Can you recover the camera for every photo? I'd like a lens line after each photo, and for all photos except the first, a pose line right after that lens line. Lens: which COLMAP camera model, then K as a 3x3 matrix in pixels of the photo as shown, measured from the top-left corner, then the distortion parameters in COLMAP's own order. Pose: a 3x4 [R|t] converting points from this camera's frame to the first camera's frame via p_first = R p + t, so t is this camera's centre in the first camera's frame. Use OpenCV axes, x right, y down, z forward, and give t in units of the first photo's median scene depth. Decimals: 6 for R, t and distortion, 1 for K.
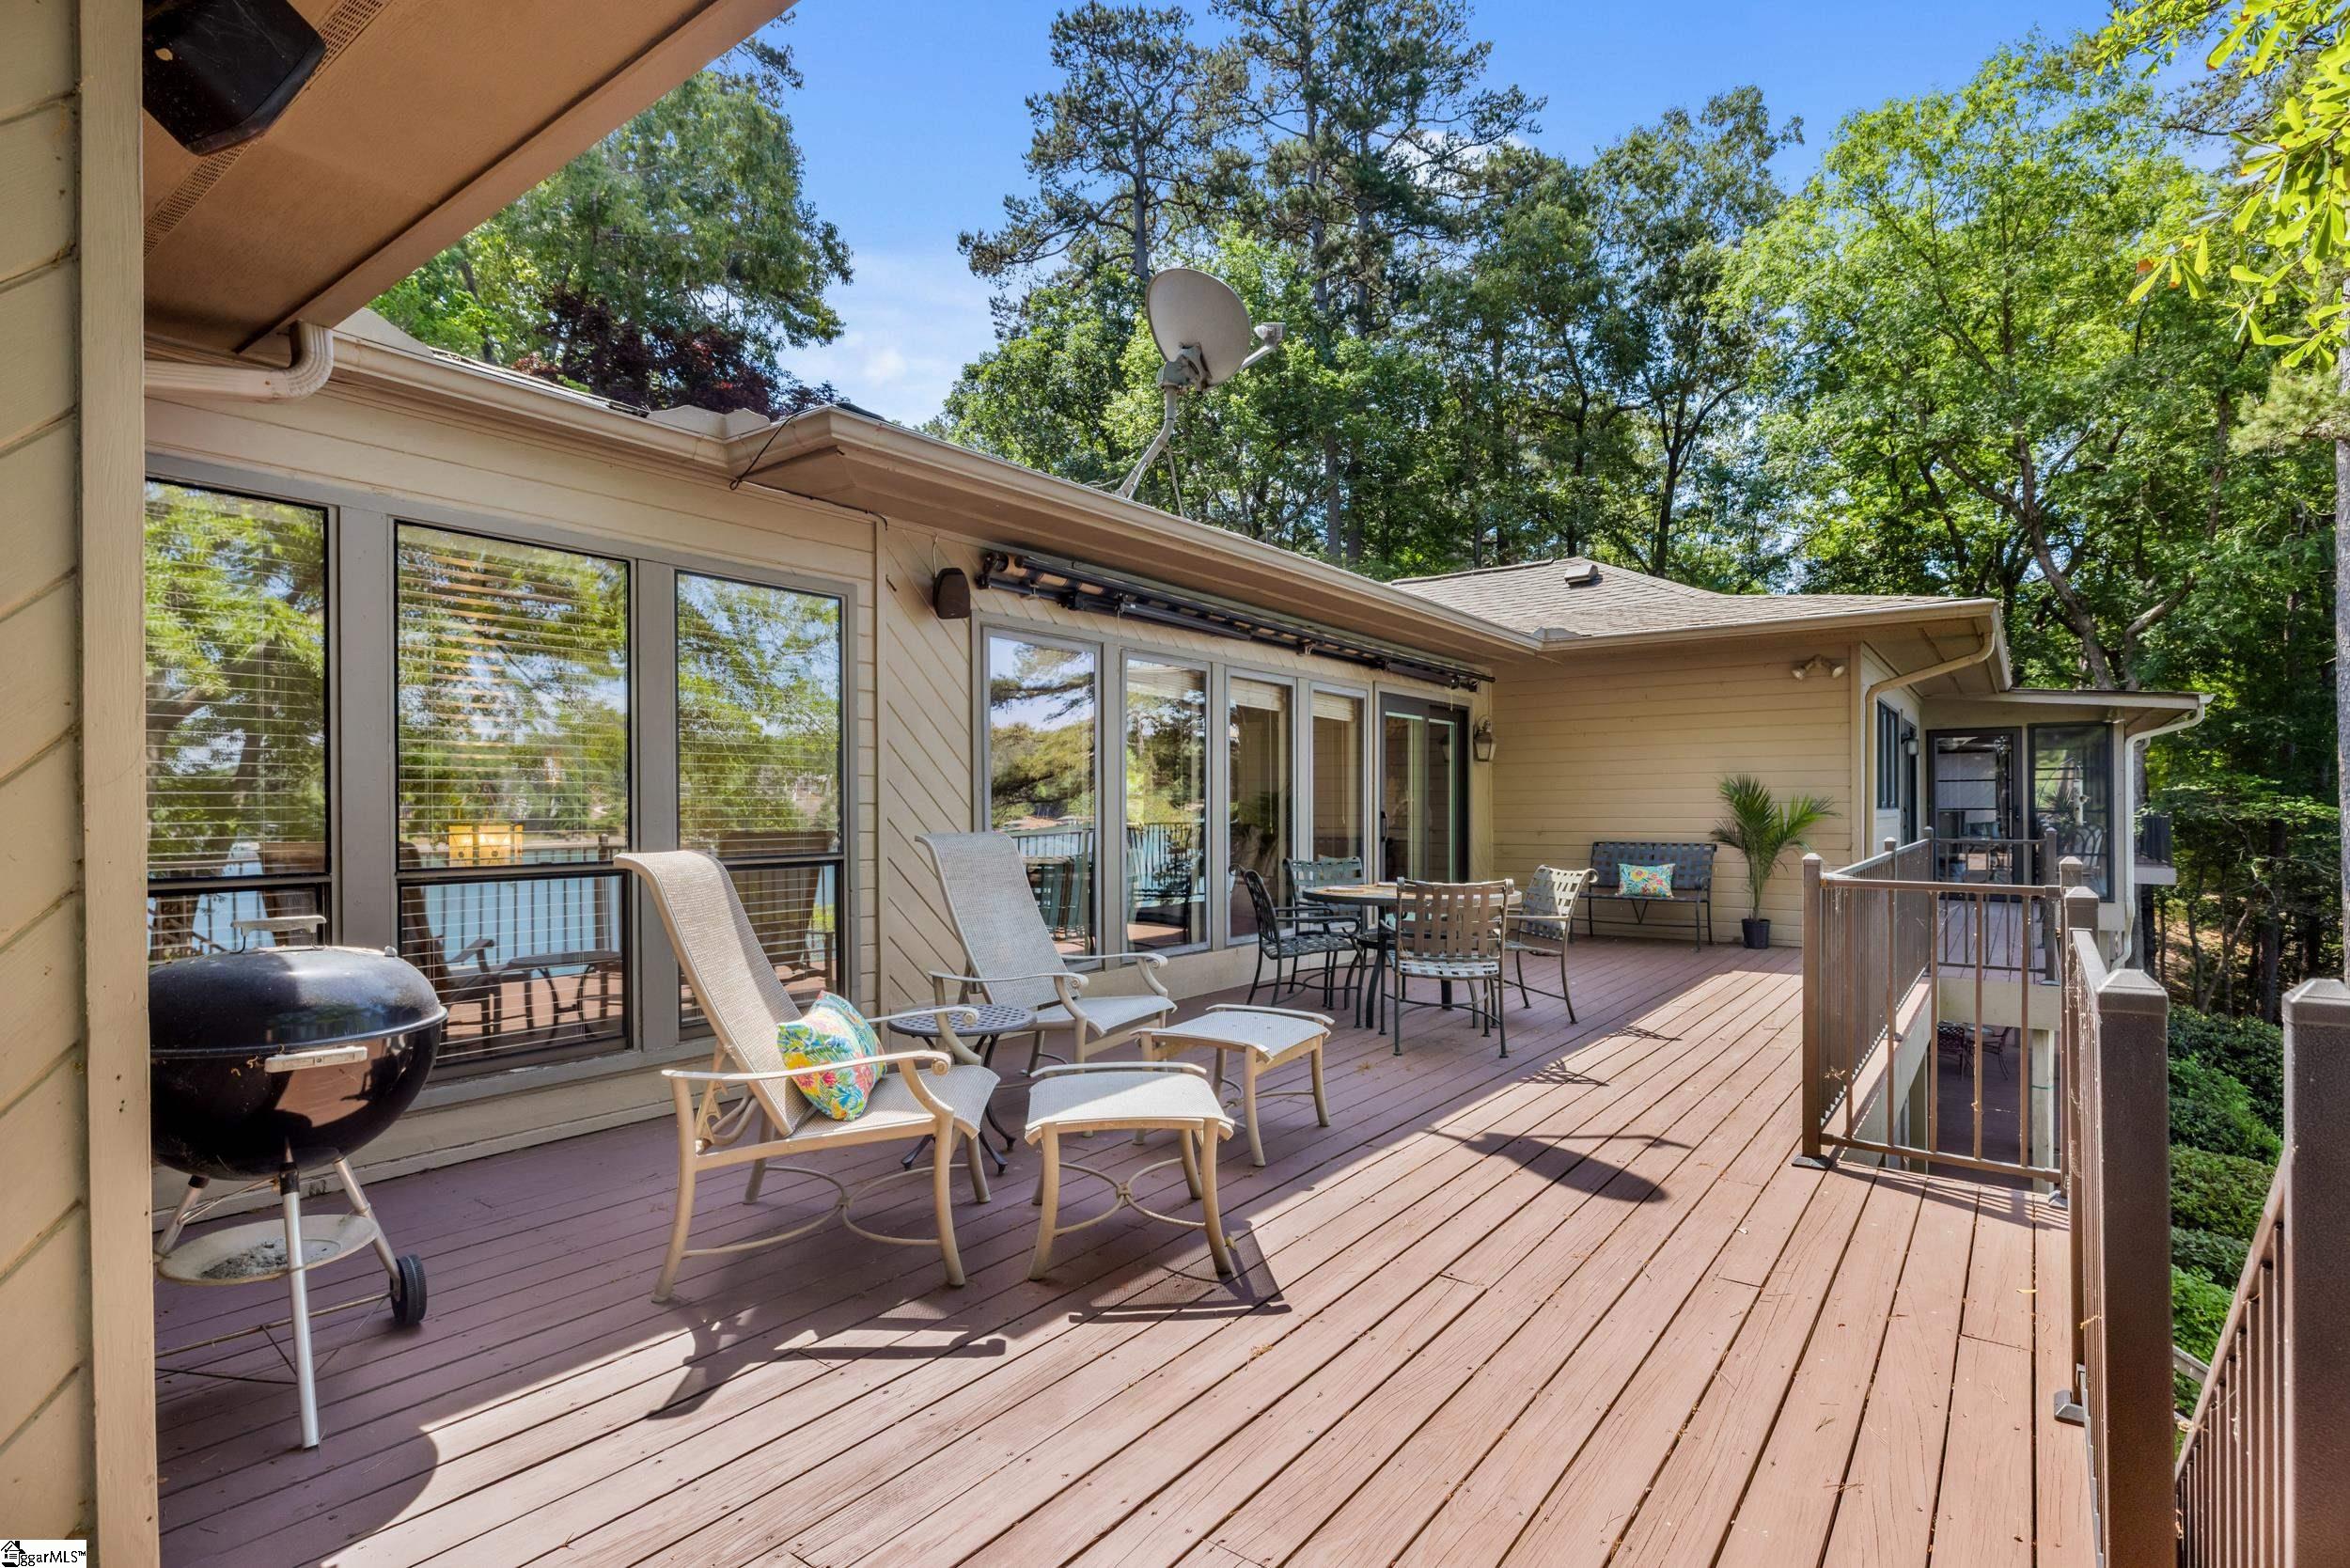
lens RADIAL K [[1141.8, 0, 1168.6], [0, 1141.8, 773.8], [0, 0, 1]] dist [0.000319, -0.000645]
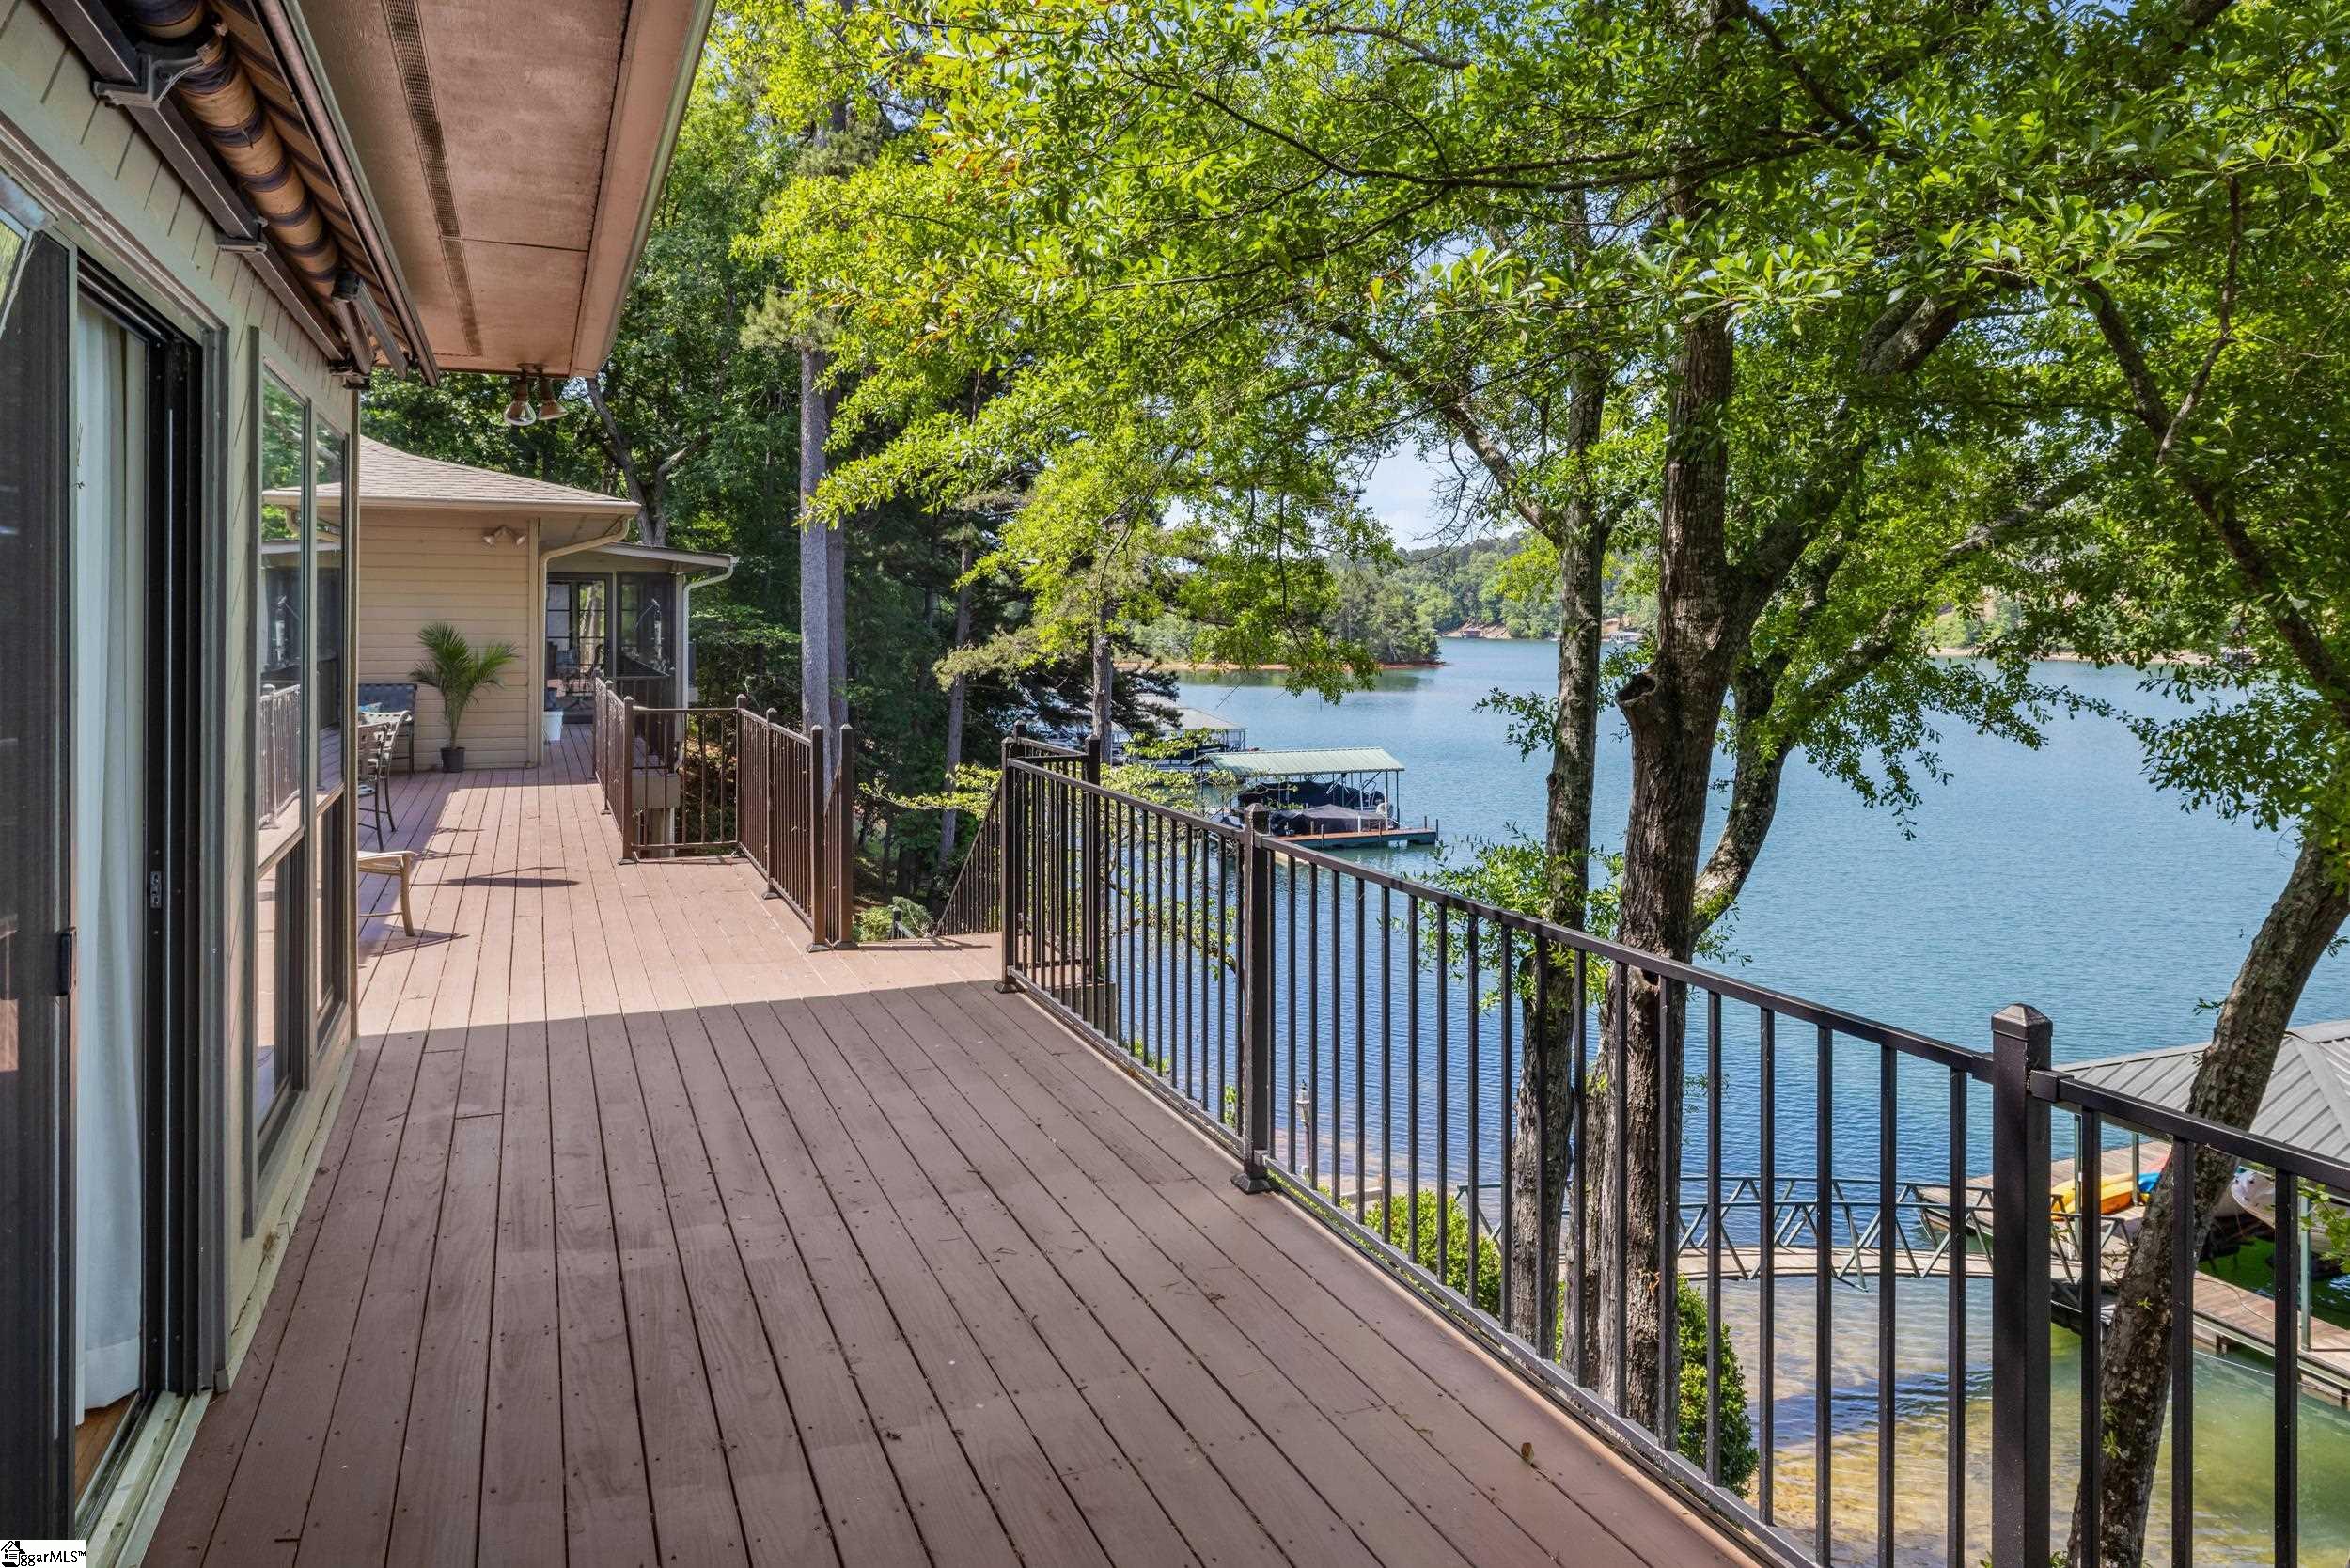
lens RADIAL K [[1505.4, 0, 1166.0], [0, 1505.4, 772.6], [0, 0, 1]] dist [0.001317, -0.000067]
pose [[0.505177, -0.081586, 0.859151, -0.284974], [-0.031405, 0.993124, 0.112774, -0.027832], [-0.862444, -0.083953, 0.499141, -0.257146]]
